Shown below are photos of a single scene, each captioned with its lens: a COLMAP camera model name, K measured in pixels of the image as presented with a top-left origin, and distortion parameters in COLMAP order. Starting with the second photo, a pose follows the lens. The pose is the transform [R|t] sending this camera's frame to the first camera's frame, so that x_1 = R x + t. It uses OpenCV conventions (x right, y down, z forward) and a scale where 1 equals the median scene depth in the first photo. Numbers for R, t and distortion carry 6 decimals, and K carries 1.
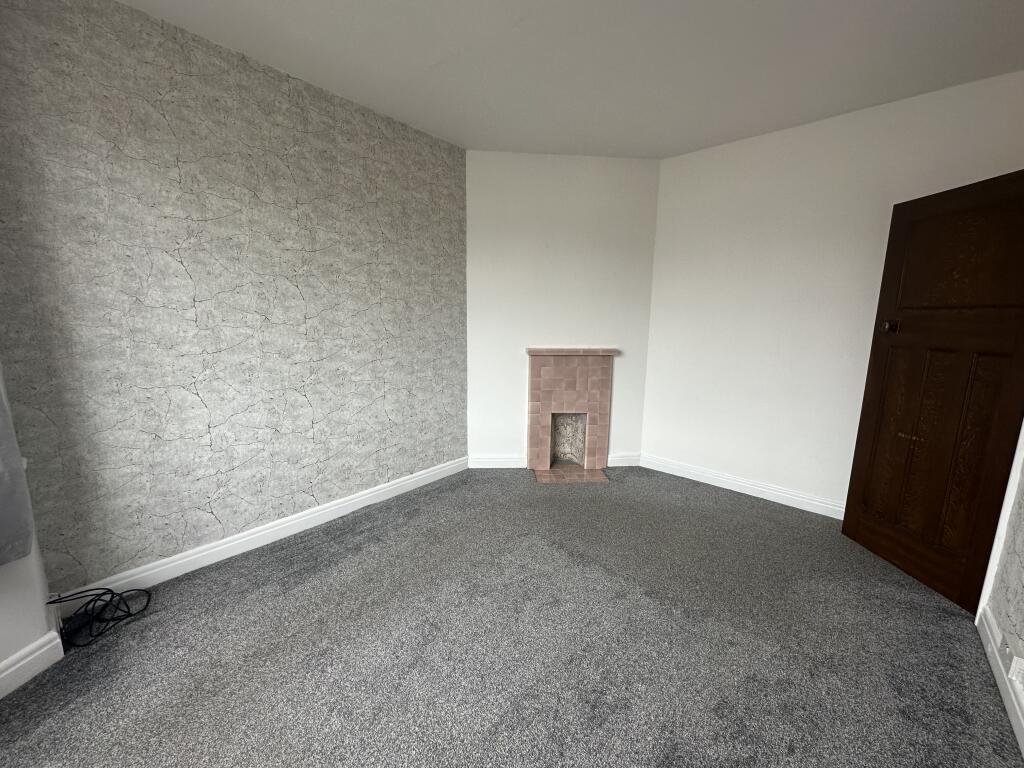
lens RADIAL K [[409.0, 0, 512.5], [0, 409.0, 387.7], [0, 0, 1]] dist [-0.002545, -0.000222]
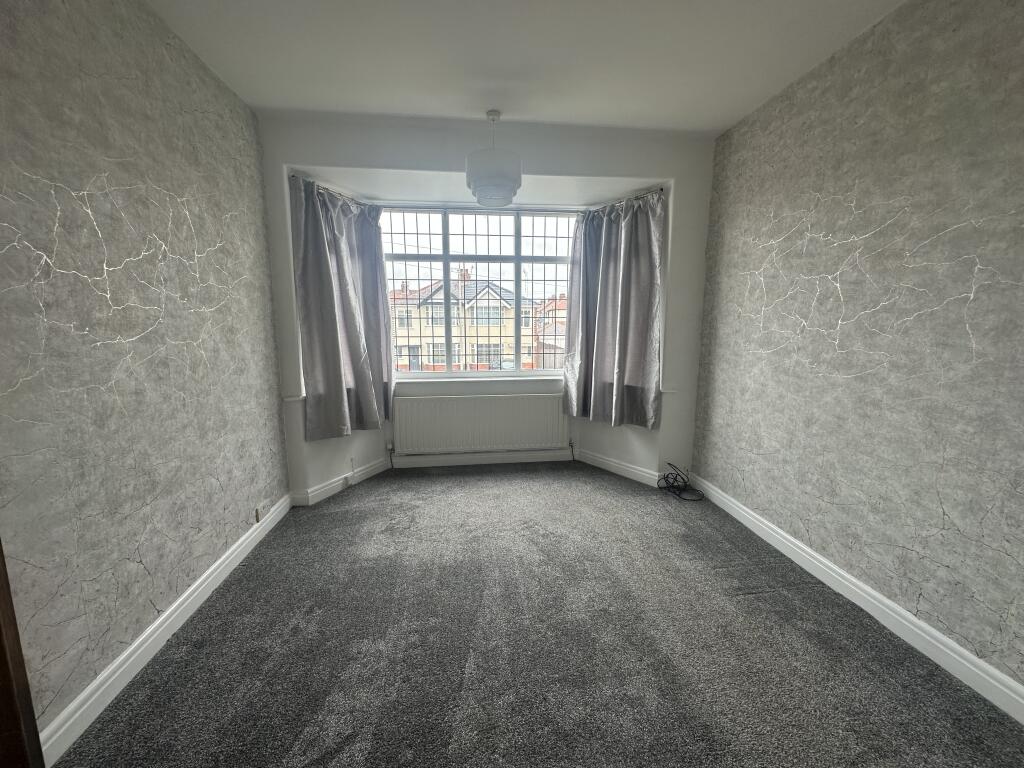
lens RADIAL K [[409.0, 0, 512.5], [0, 409.0, 382.6], [0, 0, 1]] dist [-0.002545, -0.000222]
pose [[-0.675212, 0.095010, -0.731479, 0.535274], [-0.137128, 0.958214, 0.251040, -0.166772], [0.724765, 0.269812, -0.633970, 1.052357]]
